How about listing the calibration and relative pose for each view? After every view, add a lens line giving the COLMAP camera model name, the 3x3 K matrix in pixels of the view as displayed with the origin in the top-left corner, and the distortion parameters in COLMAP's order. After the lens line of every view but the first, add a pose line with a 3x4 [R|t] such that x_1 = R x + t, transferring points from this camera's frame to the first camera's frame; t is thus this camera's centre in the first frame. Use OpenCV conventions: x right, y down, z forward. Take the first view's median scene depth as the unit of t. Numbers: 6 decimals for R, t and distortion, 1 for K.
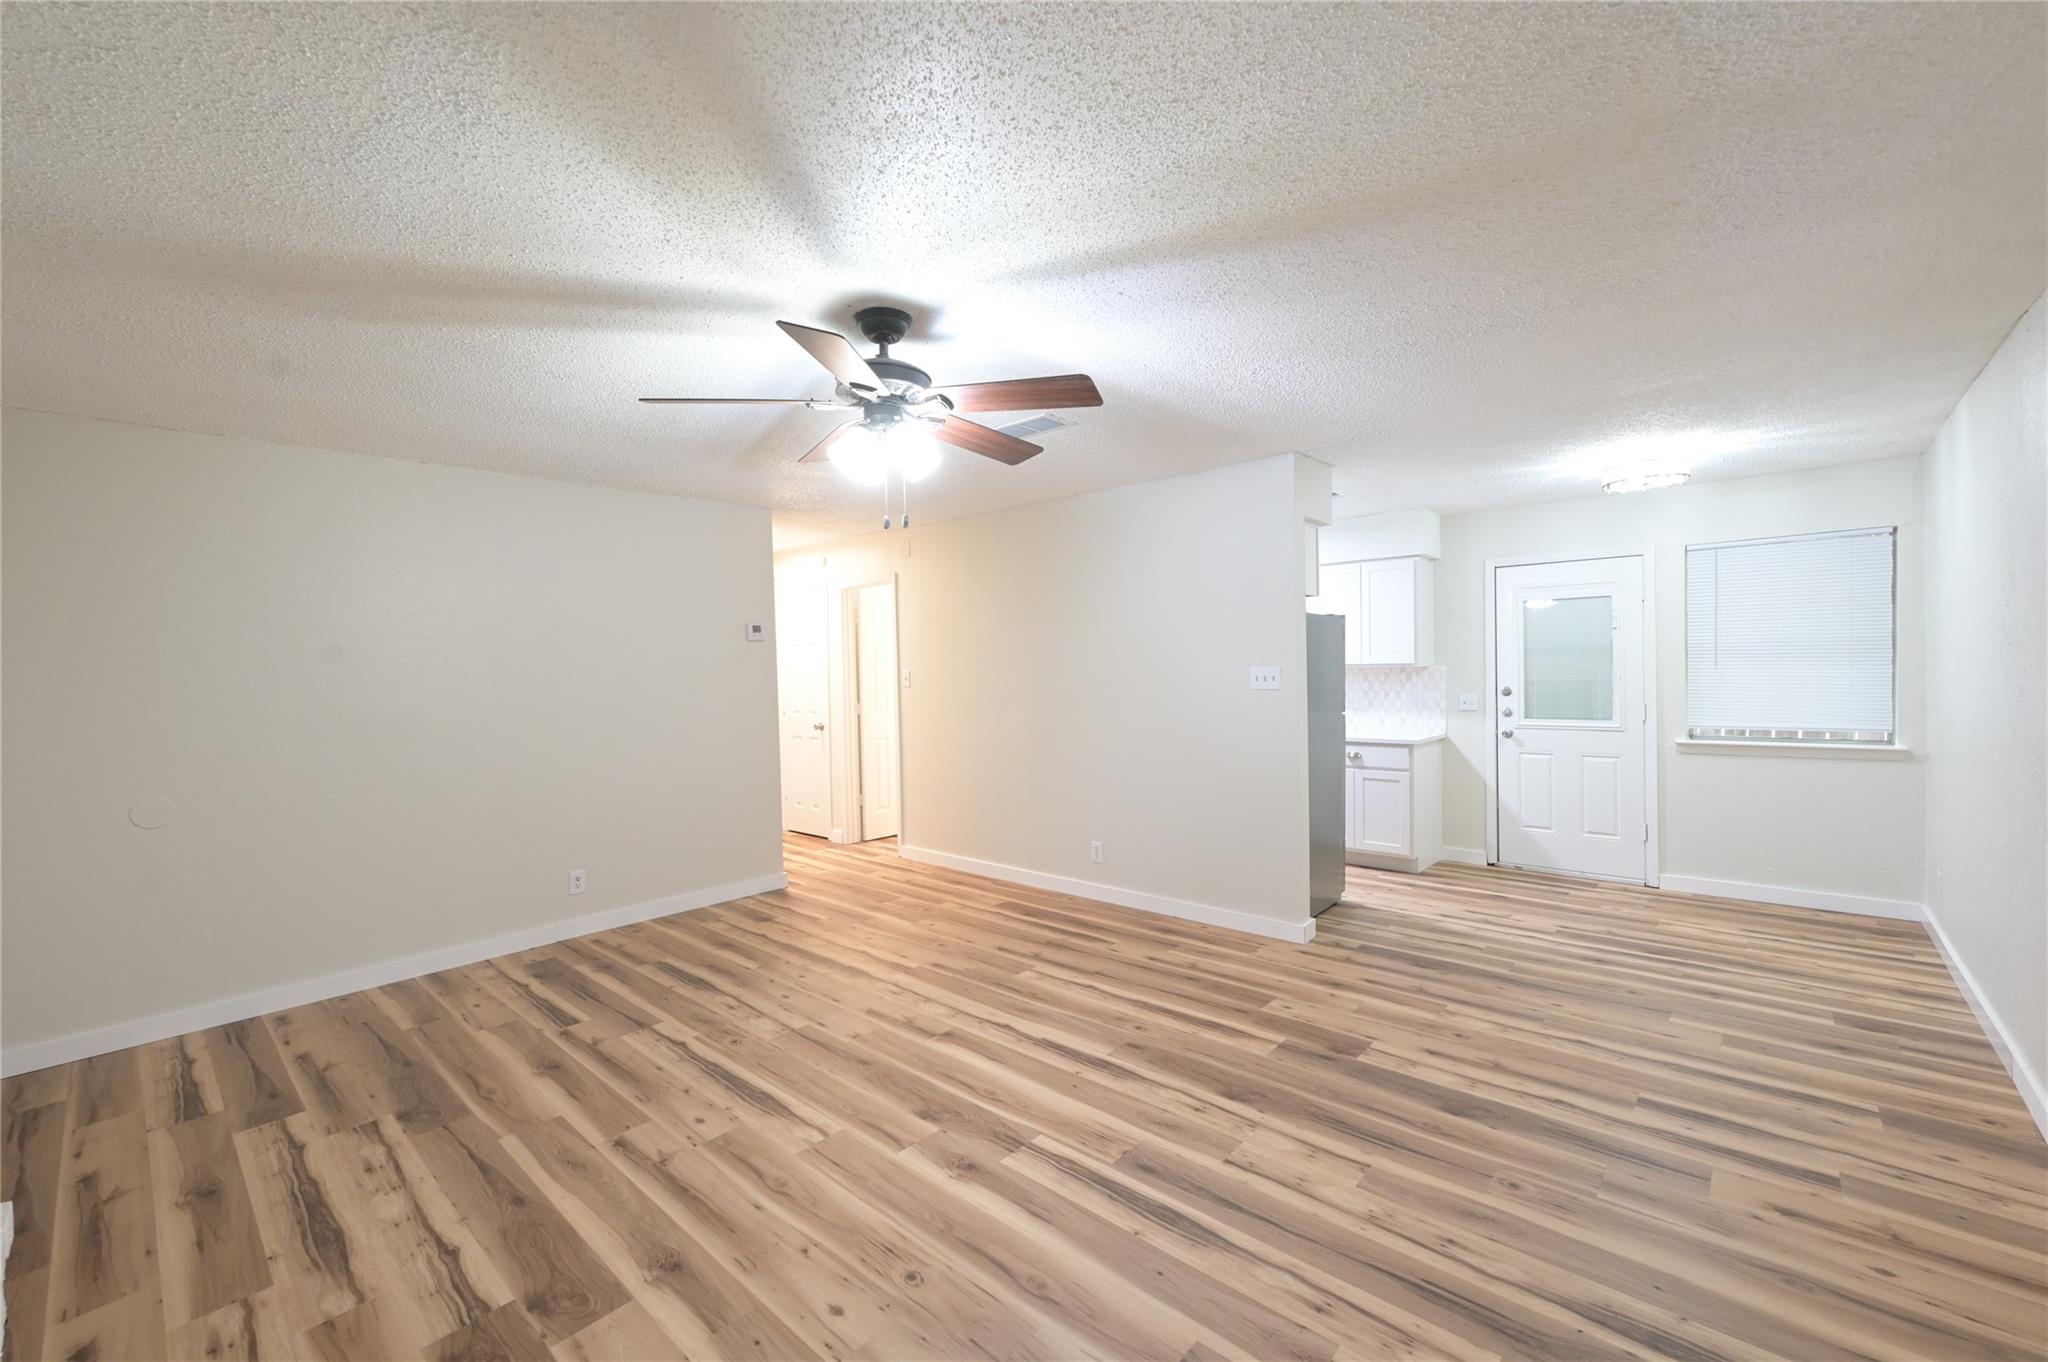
lens RADIAL K [[821.5, 0, 1026.2], [0, 821.5, 669.7], [0, 0, 1]] dist [0.000674, -0.000479]
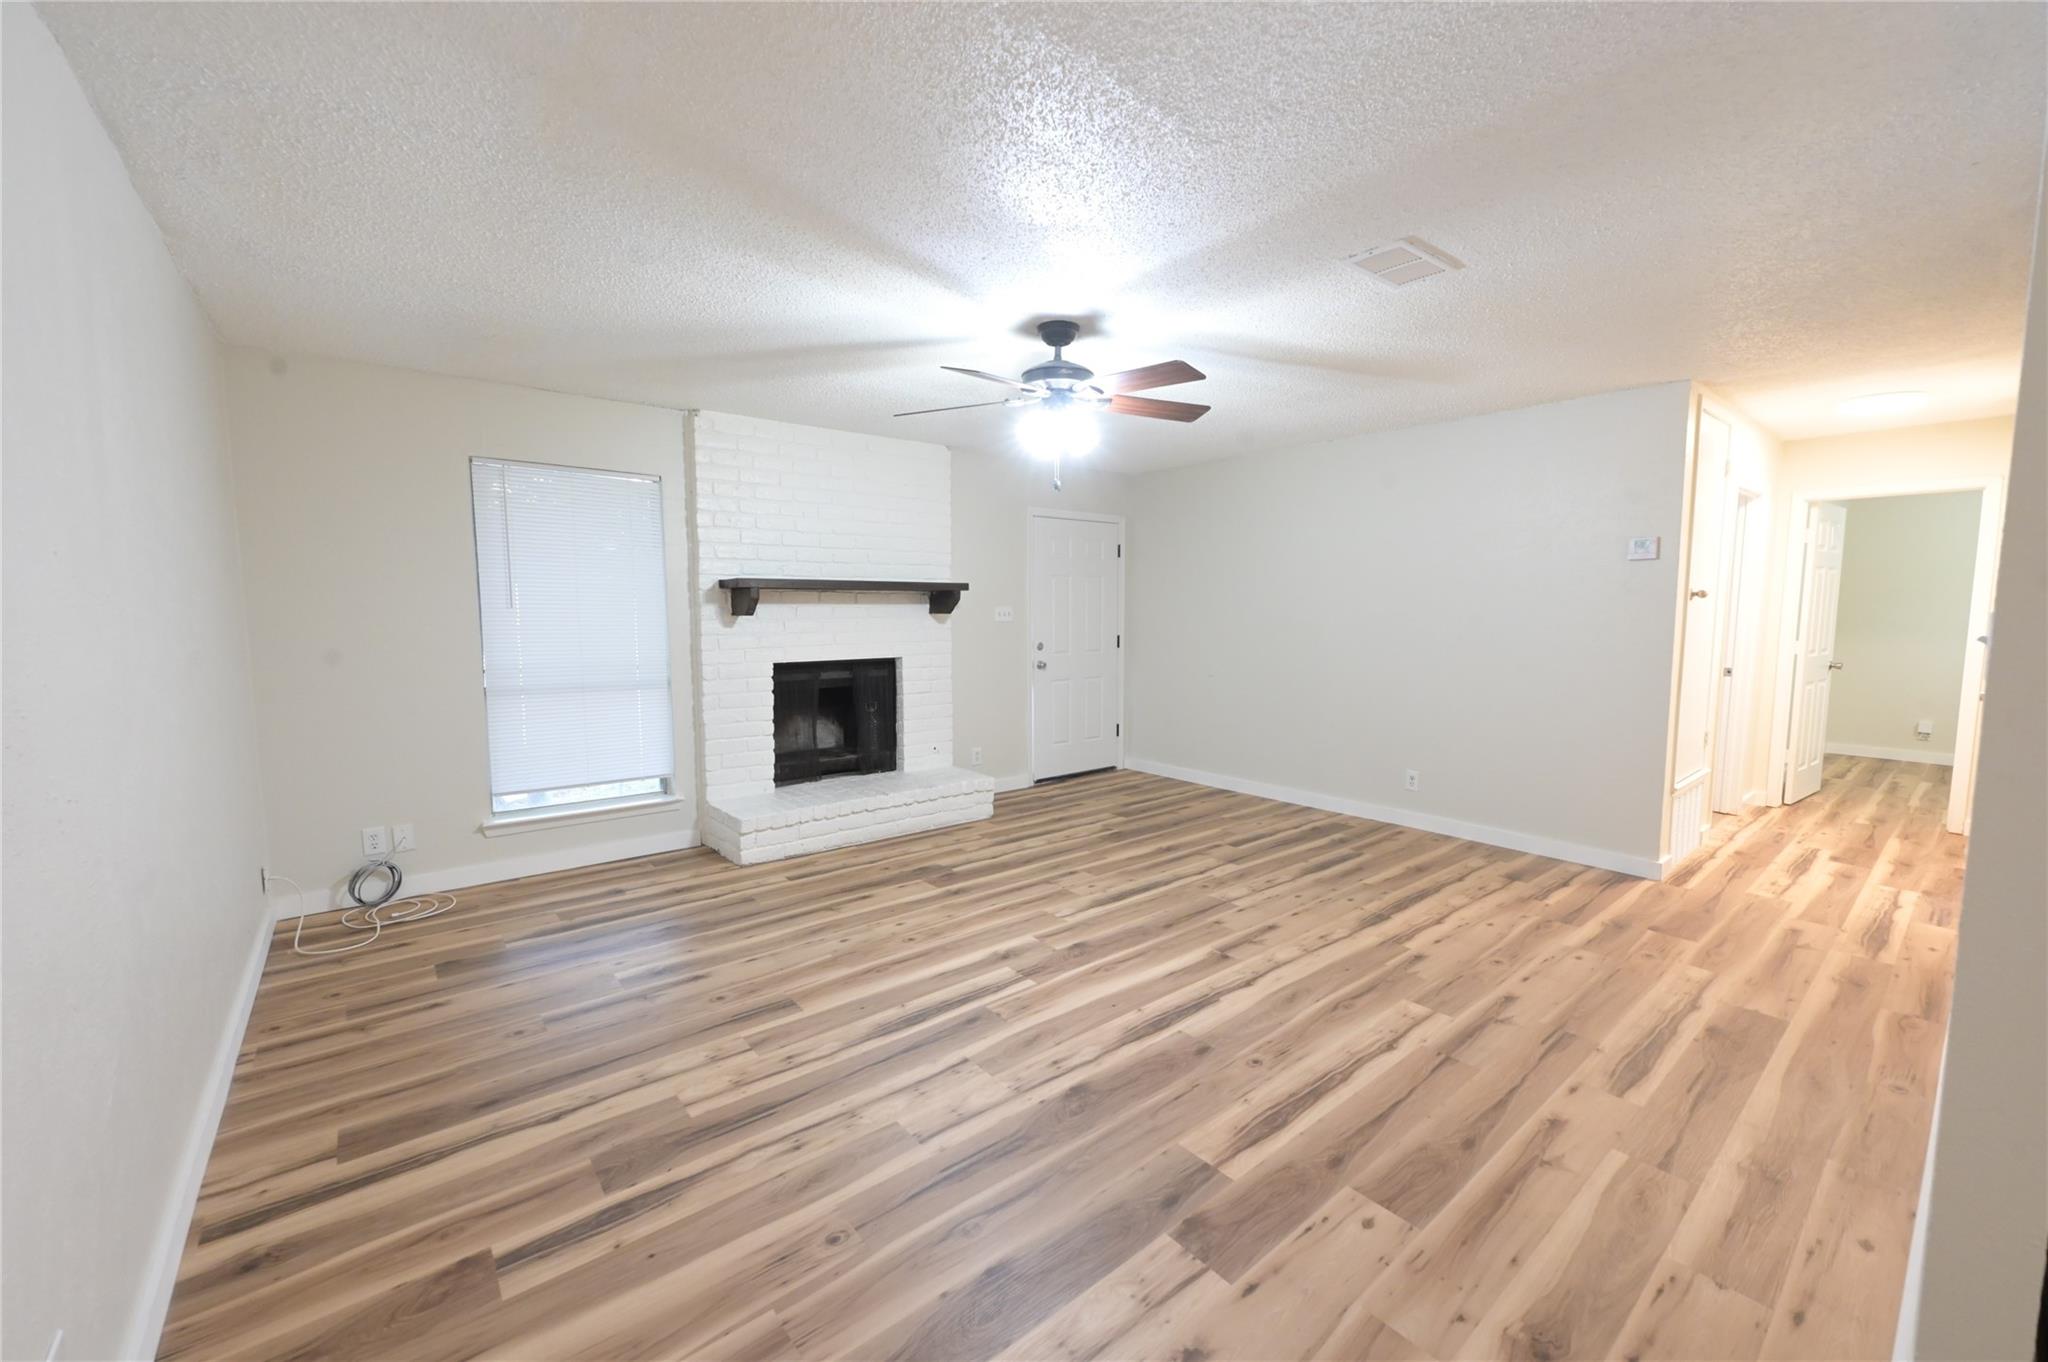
lens RADIAL K [[821.5, 0, 1033.8], [0, 821.5, 670.3], [0, 0, 1]] dist [0.000674, -0.000479]
pose [[-0.146149, 0.100649, -0.984129, 0.832251], [-0.000989, 0.994796, 0.101887, -0.014817], [0.989262, 0.015864, -0.145289, 0.828037]]
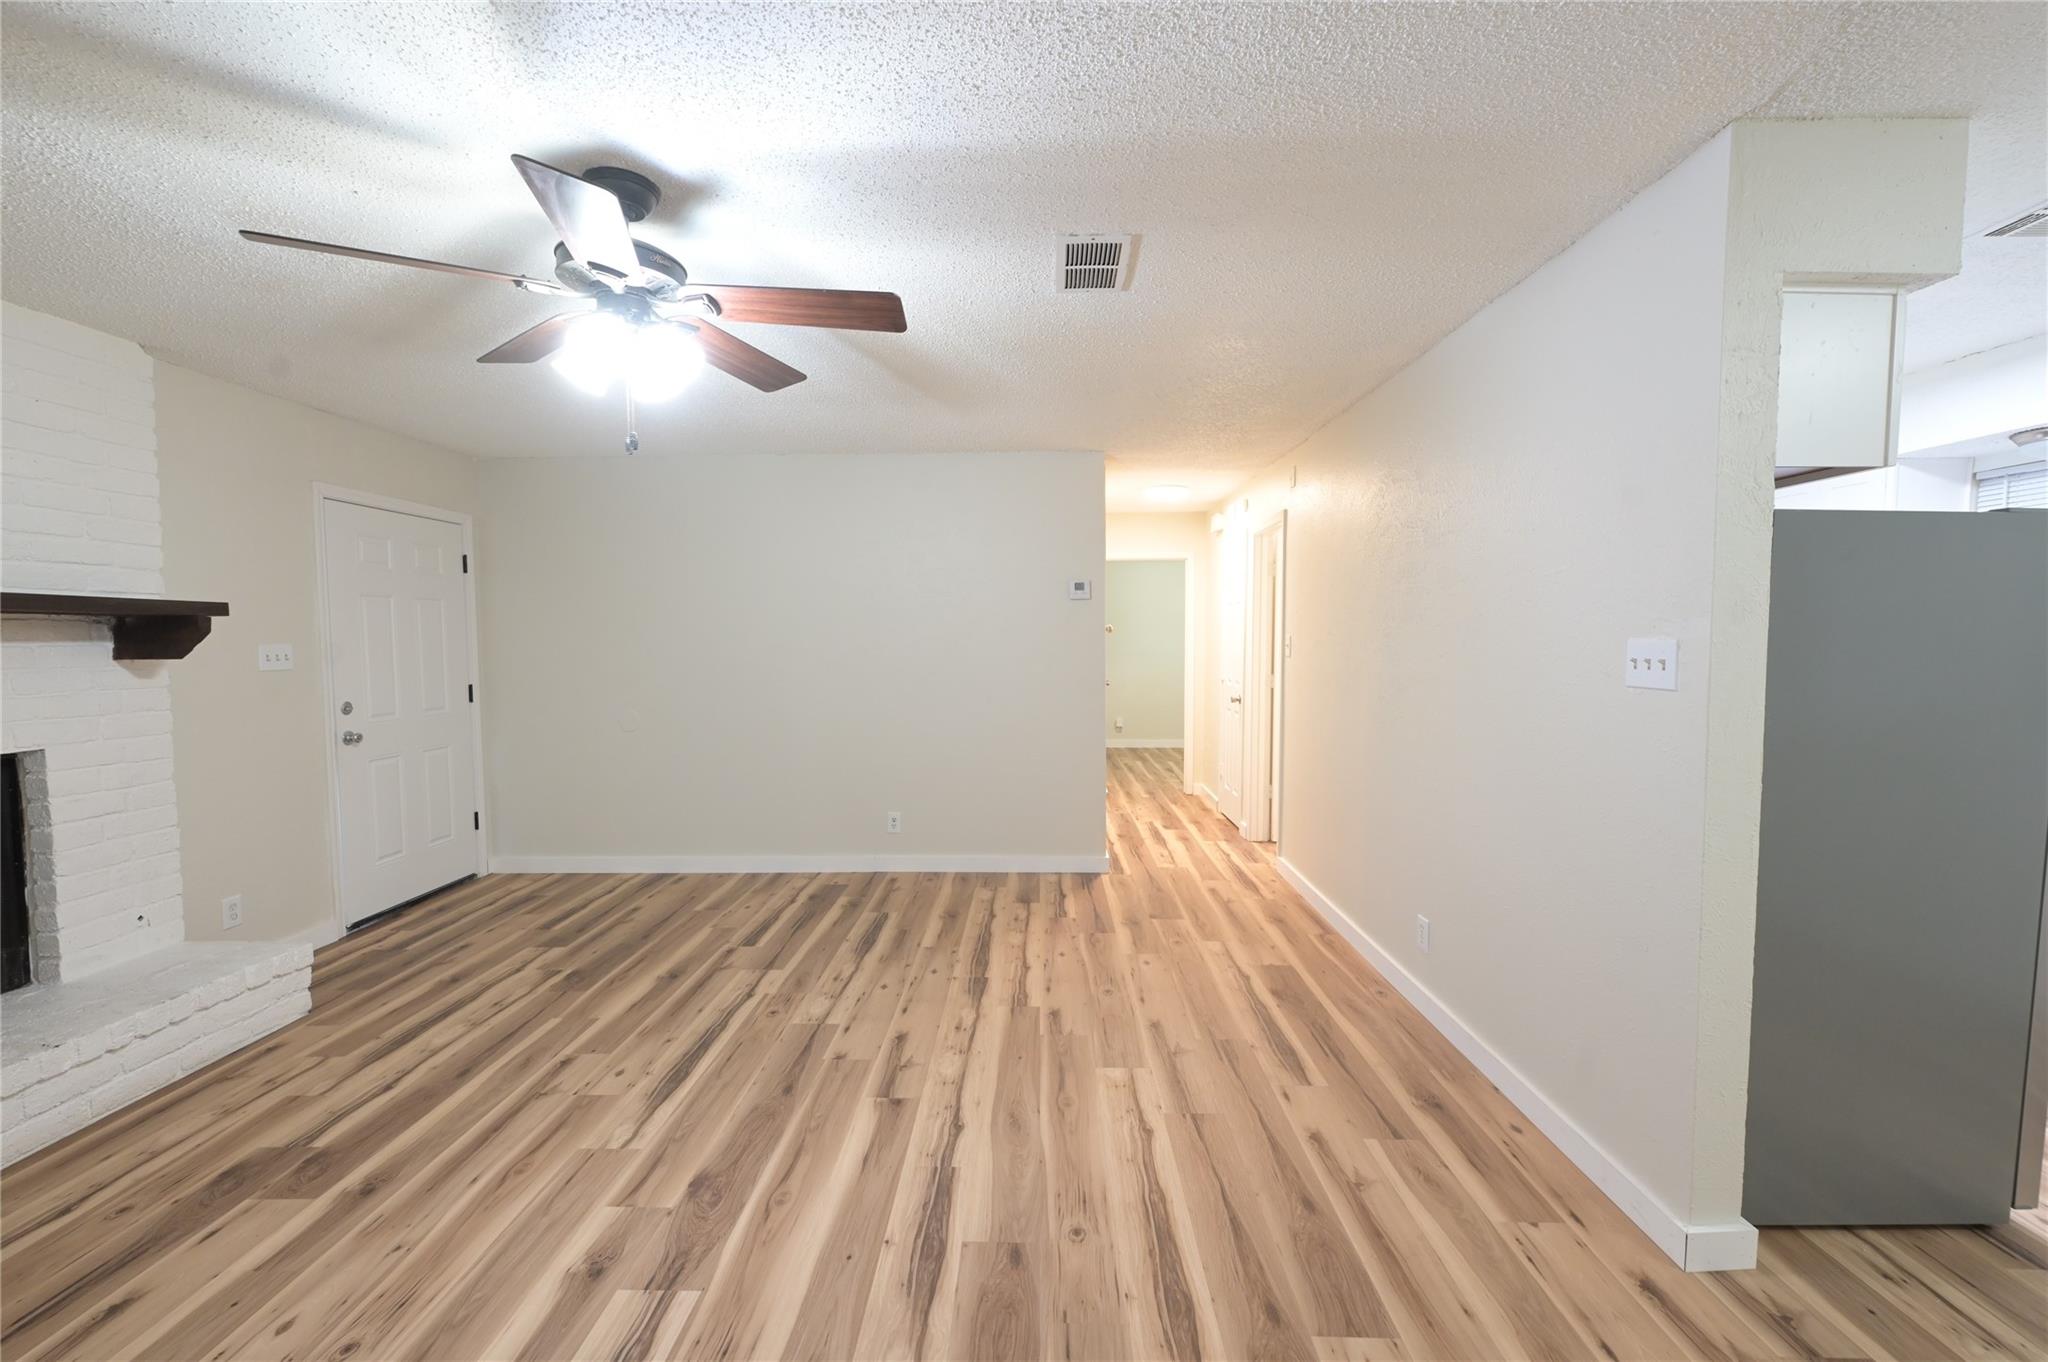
lens RADIAL K [[821.5, 0, 1032.0], [0, 821.5, 679.2], [0, 0, 1]] dist [0.000674, -0.000479]
pose [[0.658276, 0.057264, -0.750595, 0.502764], [-0.014581, 0.997885, 0.063342, -0.007595], [0.752635, -0.030752, 0.657719, 0.543612]]
